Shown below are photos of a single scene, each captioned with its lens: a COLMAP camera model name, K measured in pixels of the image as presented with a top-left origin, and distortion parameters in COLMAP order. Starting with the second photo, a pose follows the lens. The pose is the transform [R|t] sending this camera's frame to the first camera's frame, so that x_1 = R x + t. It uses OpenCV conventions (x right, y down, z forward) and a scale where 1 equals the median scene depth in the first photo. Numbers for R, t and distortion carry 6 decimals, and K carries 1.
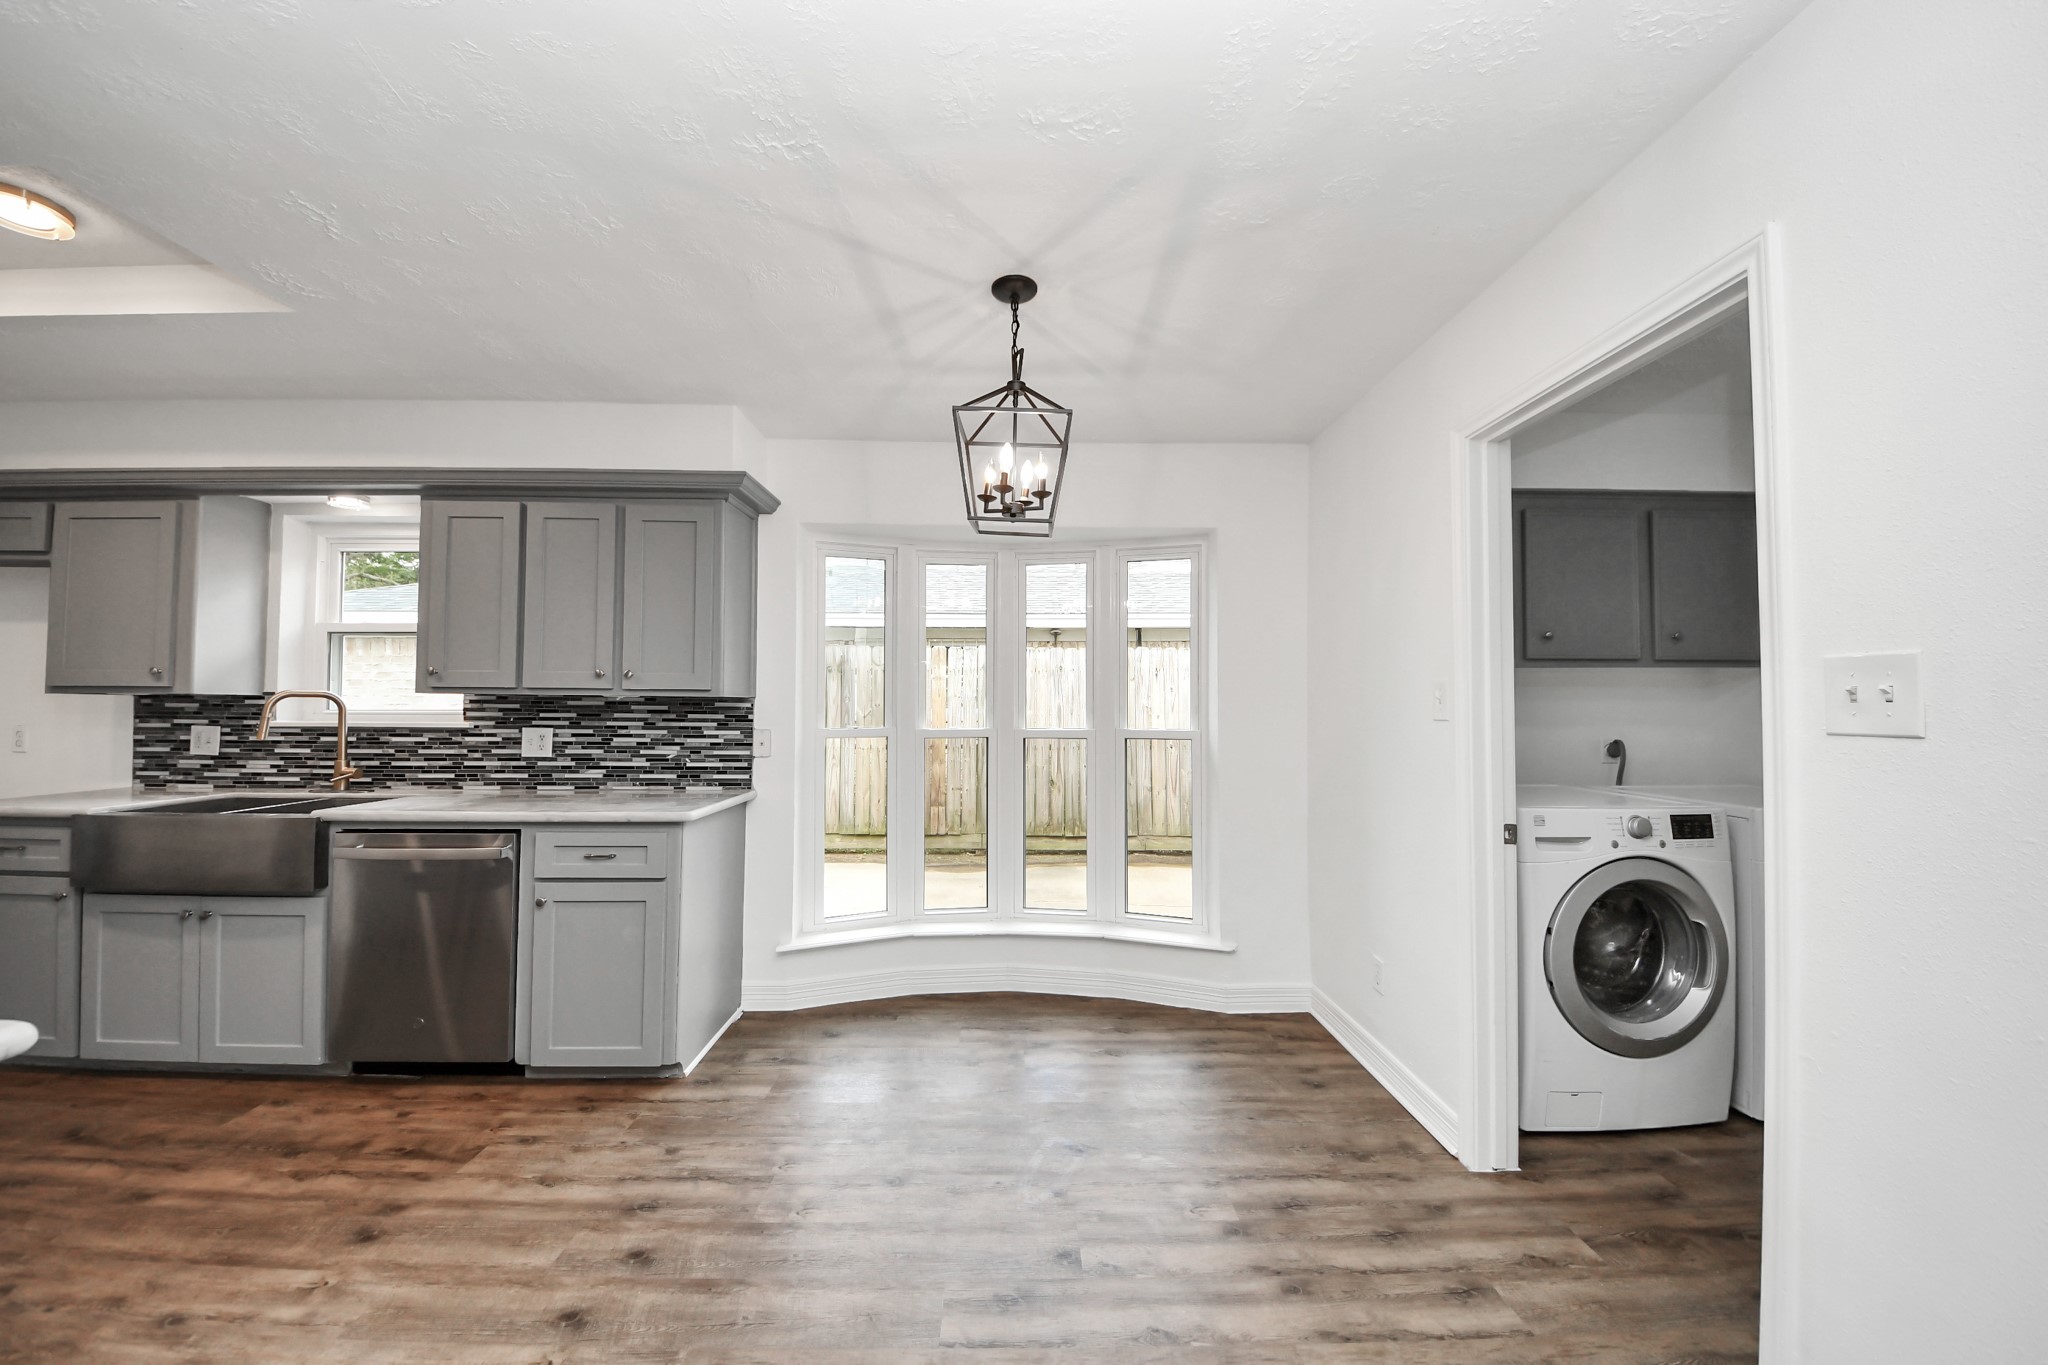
lens RADIAL K [[738.5, 0, 1048.3], [0, 738.5, 682.5], [0, 0, 1]] dist [0.000402, -0.008479]
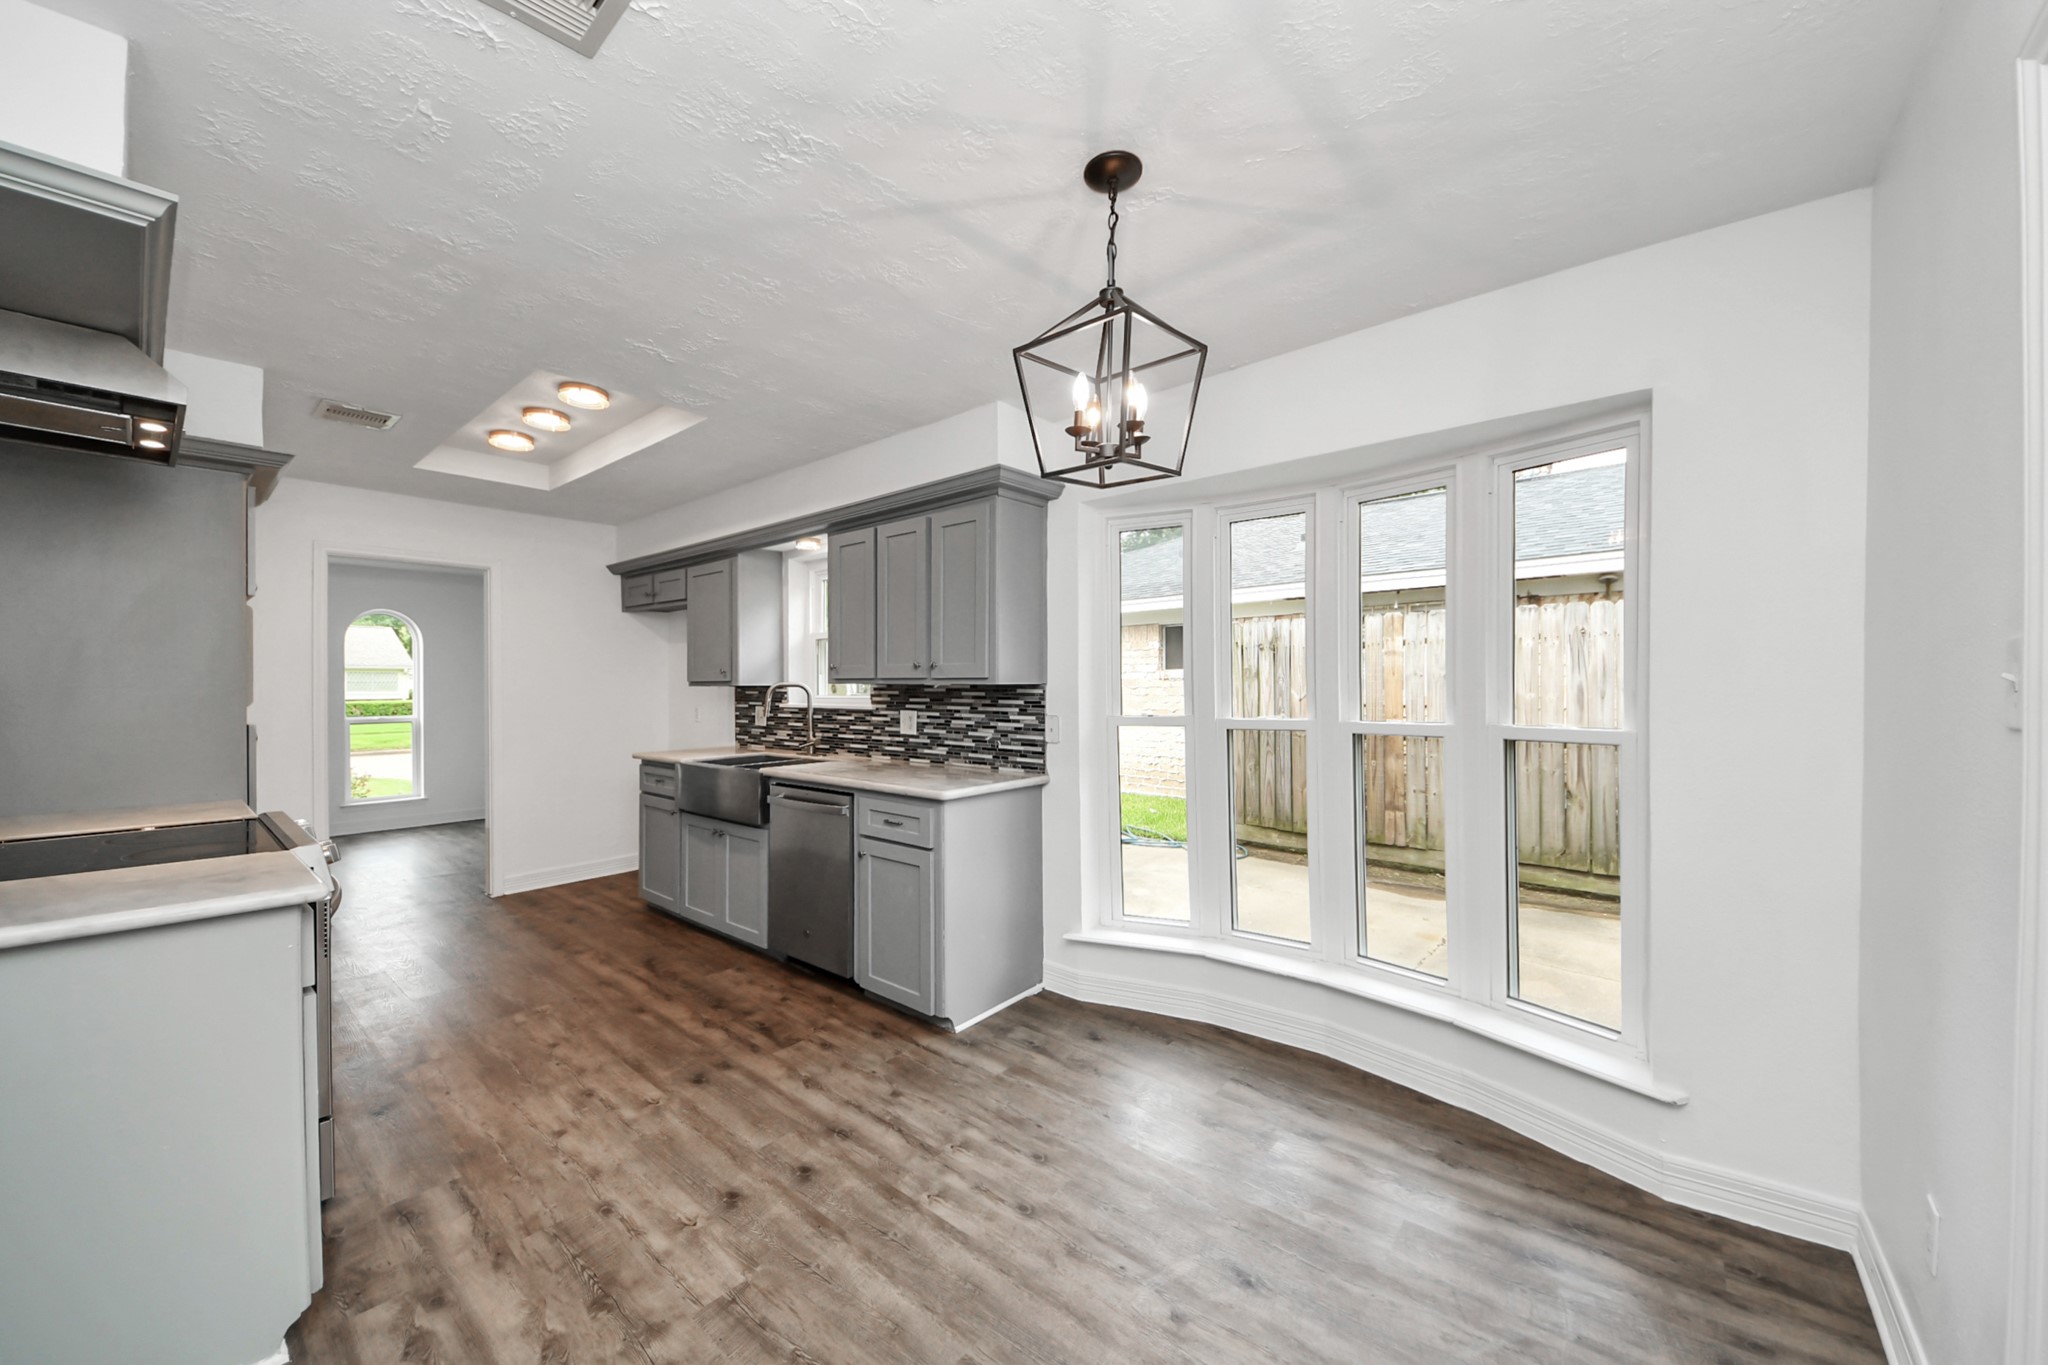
lens RADIAL K [[769.9, 0, 1024.7], [0, 769.9, 686.4], [0, 0, 1]] dist [0.047128, -0.032796]
pose [[0.738531, -0.005029, -0.674201, 0.302503], [0.026572, 0.999412, 0.021653, -0.000362], [0.673696, -0.033906, 0.738231, 0.198307]]
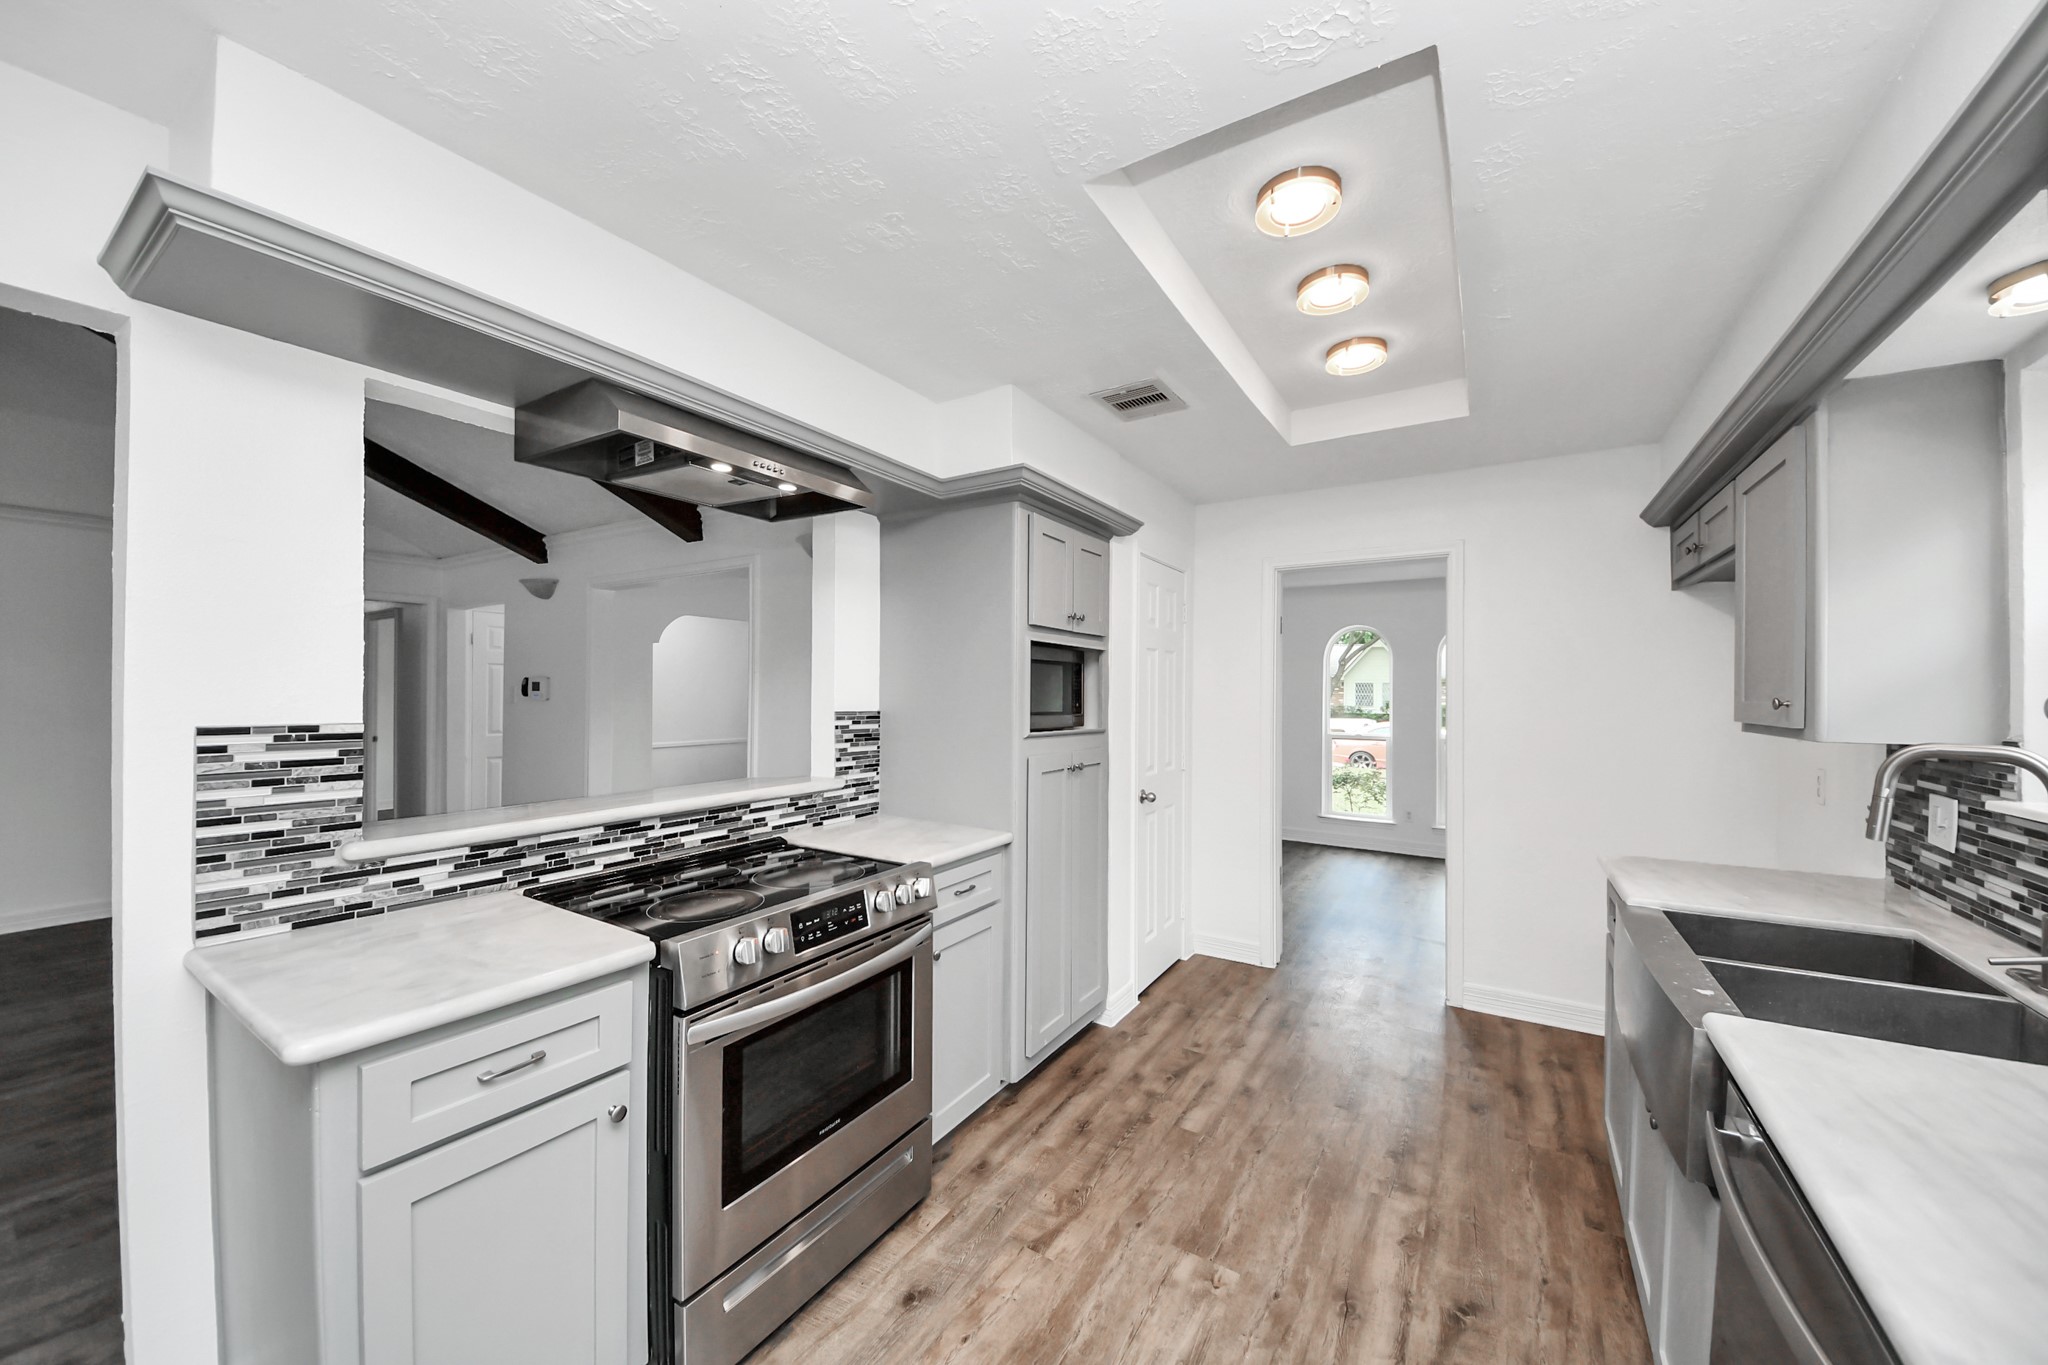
lens RADIAL K [[746.8, 0, 1016.6], [0, 746.8, 690.9], [0, 0, 1]] dist [-0.000323, -0.009964]
pose [[-0.559106, -0.007101, -0.829066, -0.294026], [0.009926, 0.999834, -0.015258, -0.020554], [0.829037, -0.016760, -0.558943, 0.719745]]
